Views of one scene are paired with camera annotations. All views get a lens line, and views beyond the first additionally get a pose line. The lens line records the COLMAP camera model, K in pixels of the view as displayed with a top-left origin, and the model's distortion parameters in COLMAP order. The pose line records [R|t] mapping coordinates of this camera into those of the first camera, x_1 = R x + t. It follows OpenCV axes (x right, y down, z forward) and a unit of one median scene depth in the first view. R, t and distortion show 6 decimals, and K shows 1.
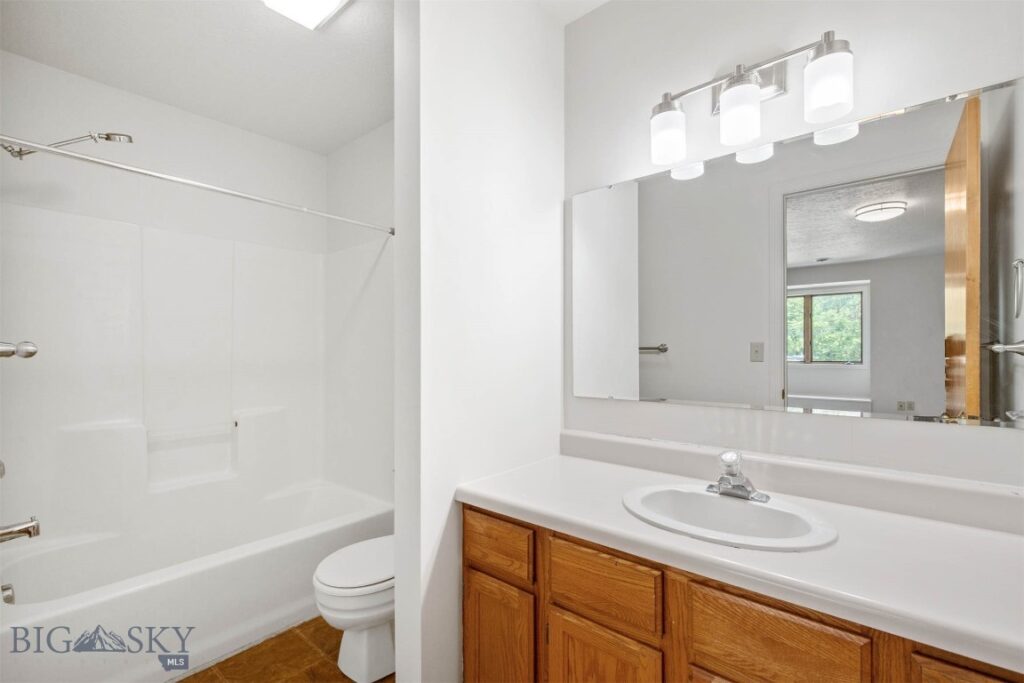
lens RADIAL K [[454.3, 0, 515.3], [0, 454.3, 348.9], [0, 0, 1]] dist [0.002359, 0.000131]
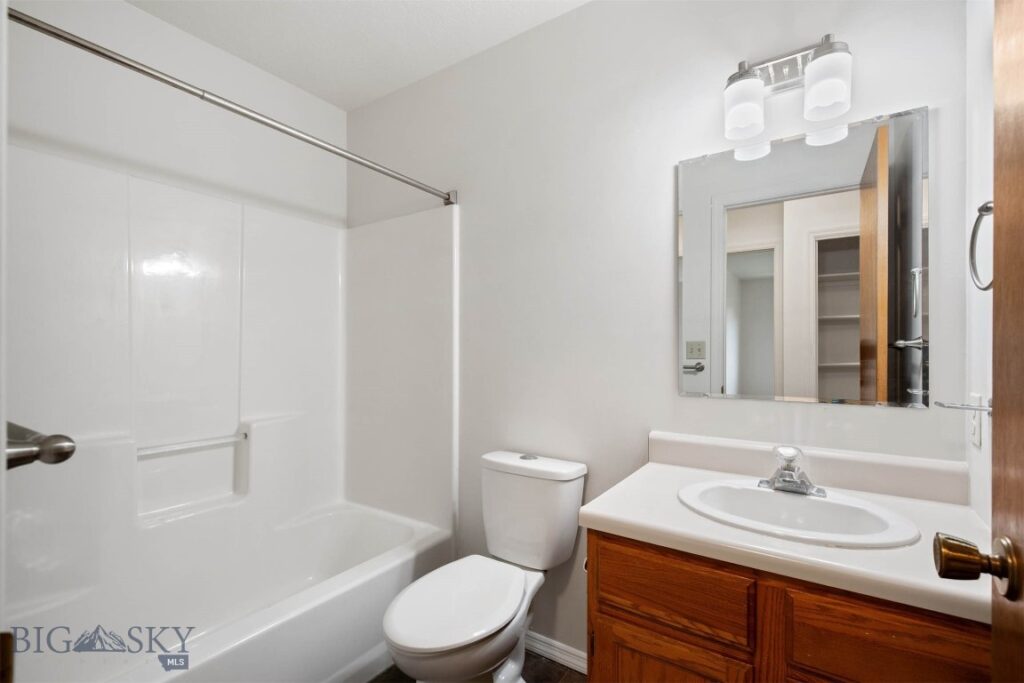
lens RADIAL K [[429.1, 0, 515.5], [0, 429.1, 361.6], [0, 0, 1]] dist [0.000074, -0.000002]
pose [[0.991990, -0.002779, 0.126285, -0.209918], [-0.002552, 0.999113, 0.042028, 0.005577], [-0.126290, -0.042014, 0.991103, 0.156738]]
